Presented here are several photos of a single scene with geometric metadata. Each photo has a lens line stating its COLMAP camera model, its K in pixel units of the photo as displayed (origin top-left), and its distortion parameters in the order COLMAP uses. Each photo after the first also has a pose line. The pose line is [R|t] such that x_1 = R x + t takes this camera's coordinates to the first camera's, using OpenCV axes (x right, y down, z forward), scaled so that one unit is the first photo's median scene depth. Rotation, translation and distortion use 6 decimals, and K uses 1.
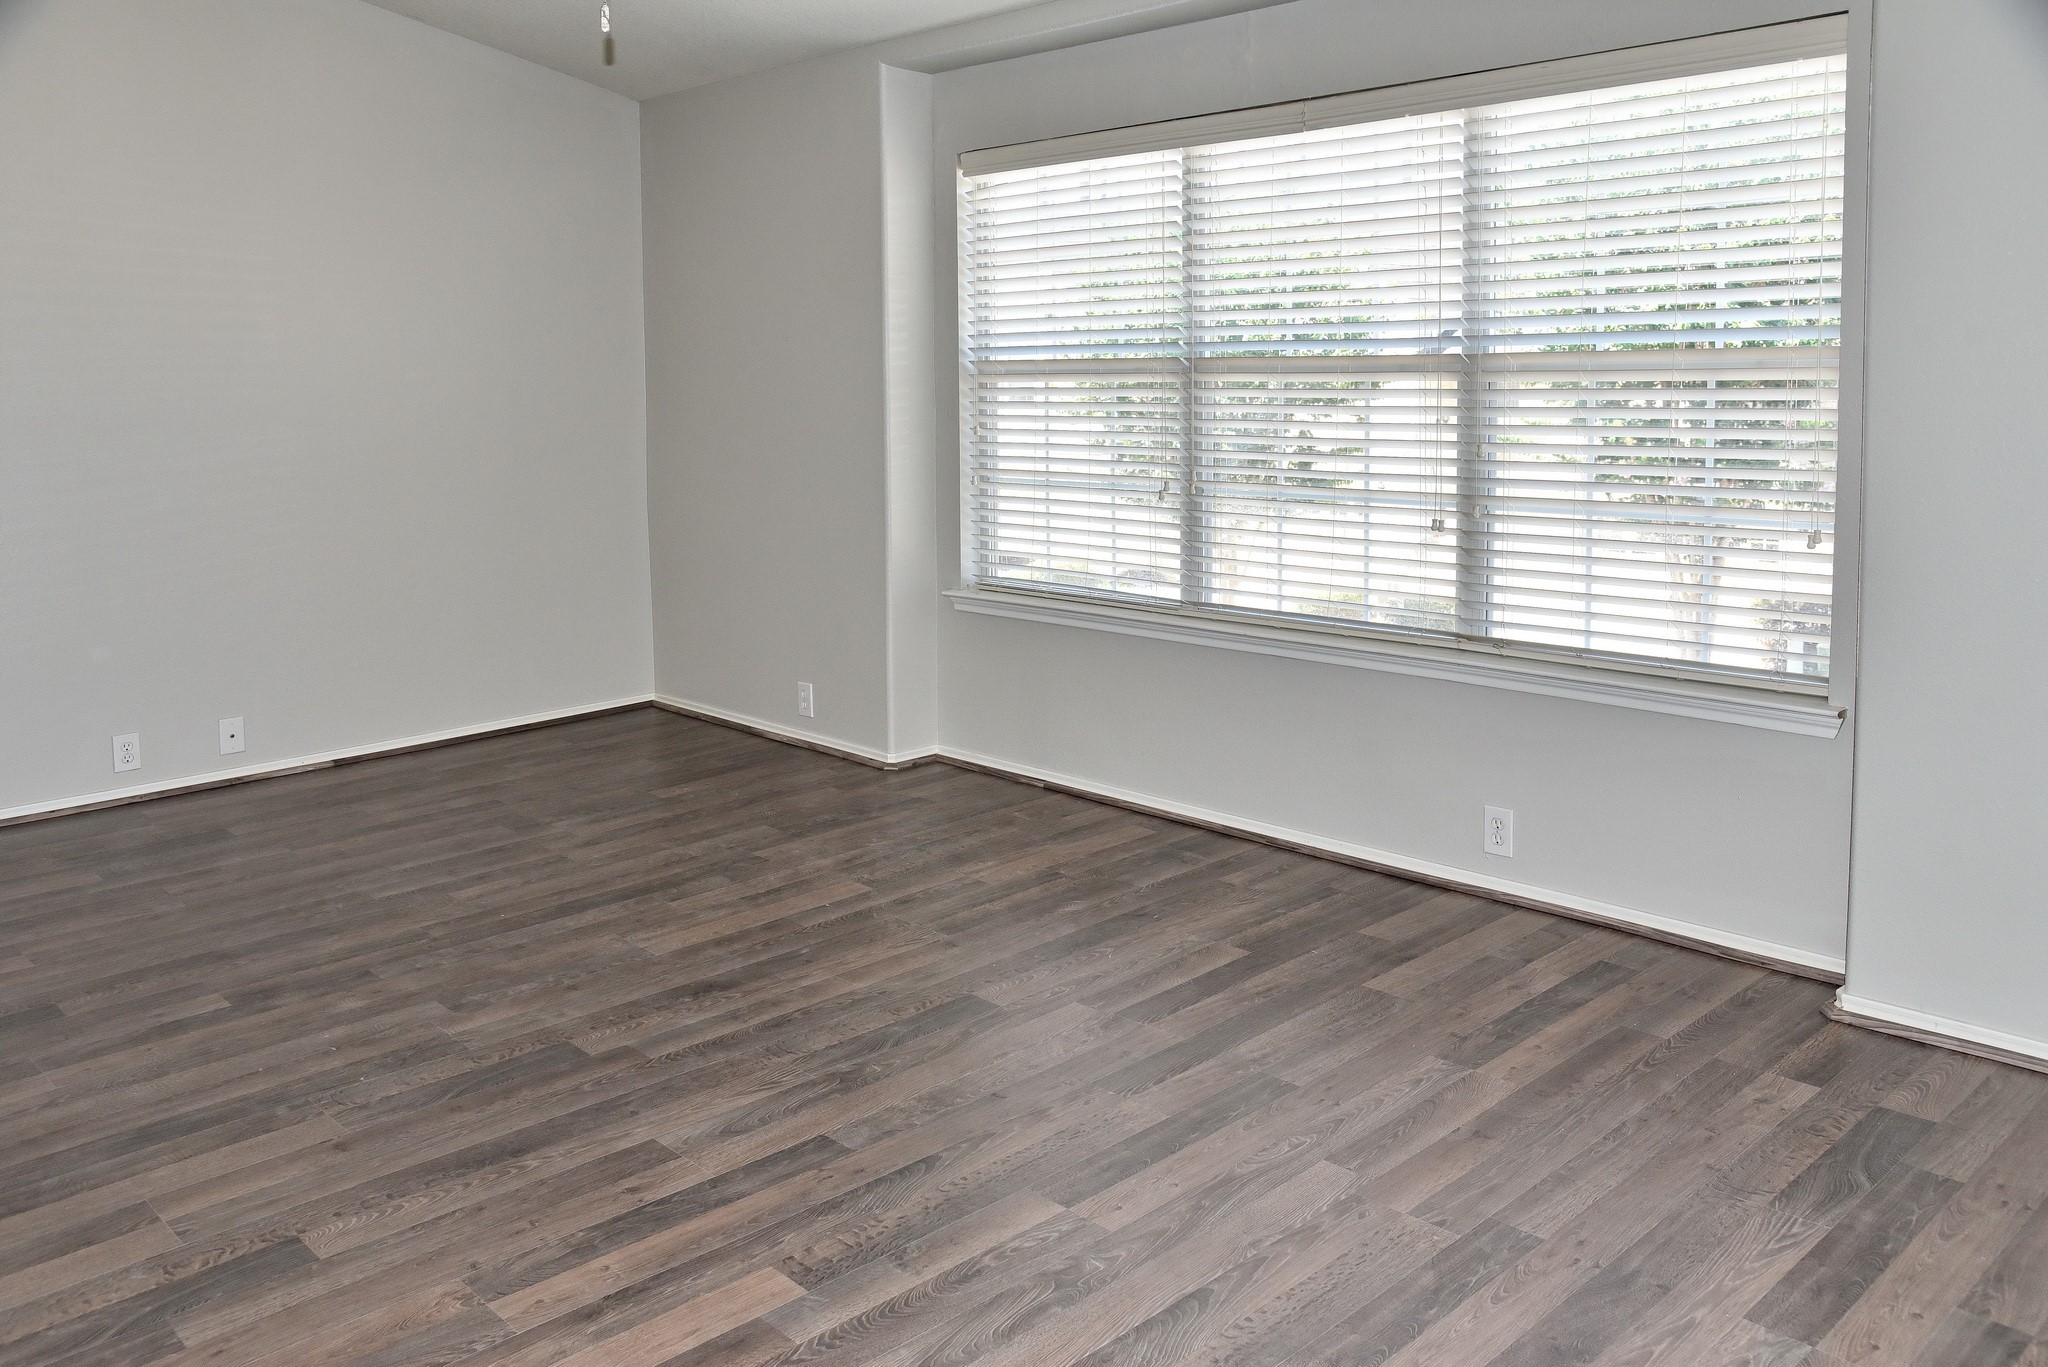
lens RADIAL K [[1652.0, 0, 1067.6], [0, 1652.0, 440.4], [0, 0, 1]] dist [-0.027049, -0.003125]
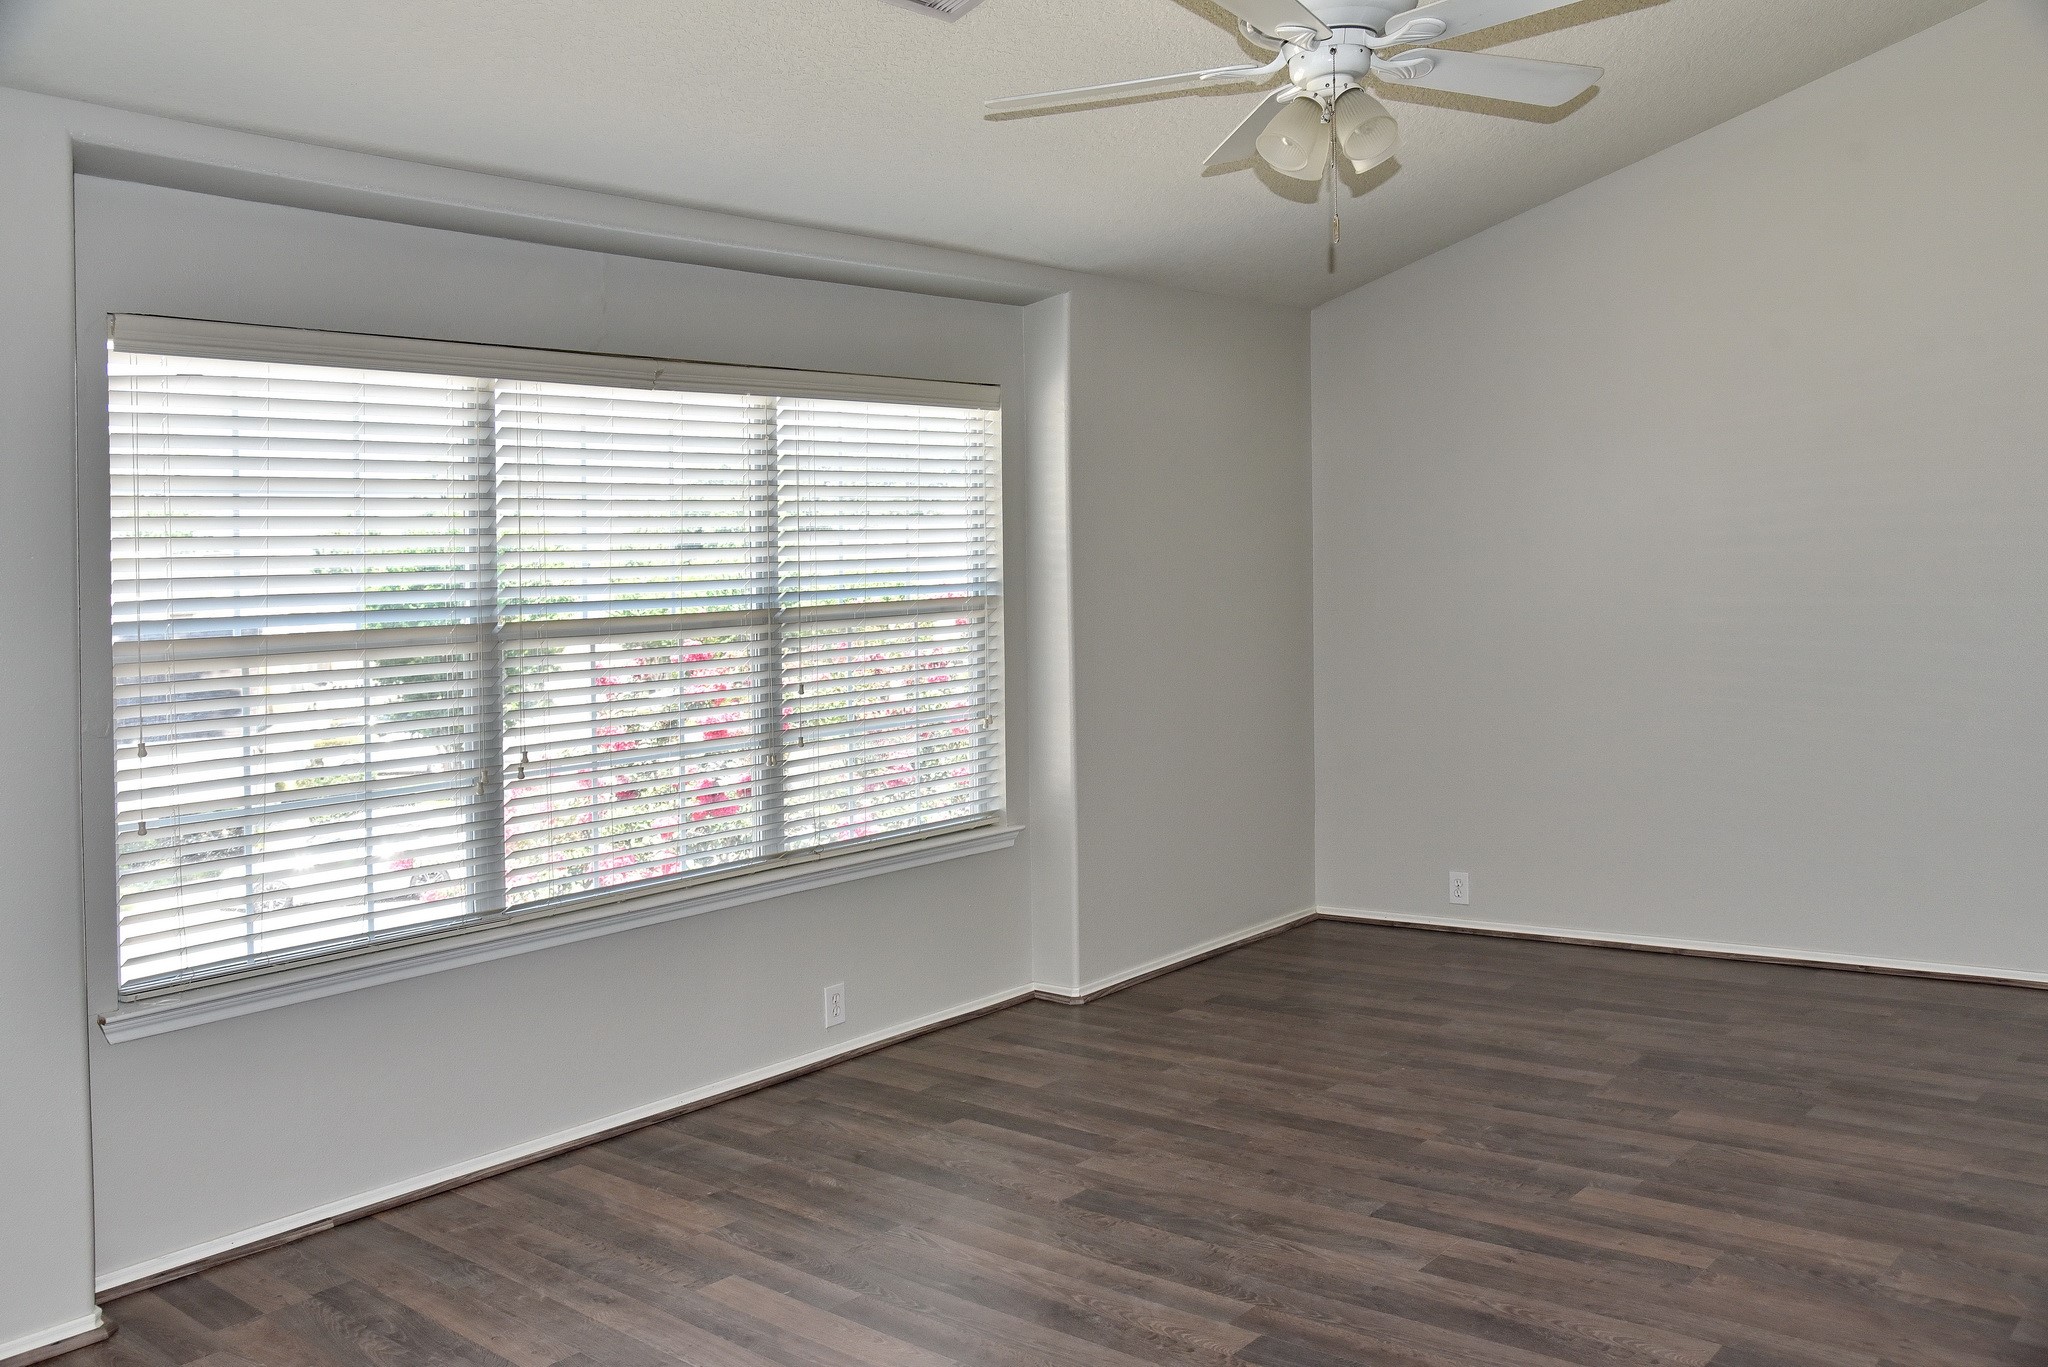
lens RADIAL K [[1622.4, 0, 1021.4], [0, 1622.4, 685.3], [0, 0, 1]] dist [-0.016739, 0.008814]
pose [[-0.073670, -0.027632, 0.996900, -1.225533], [0.103828, 0.993971, 0.035223, -0.029988], [-0.991863, 0.106101, -0.070357, 1.218663]]
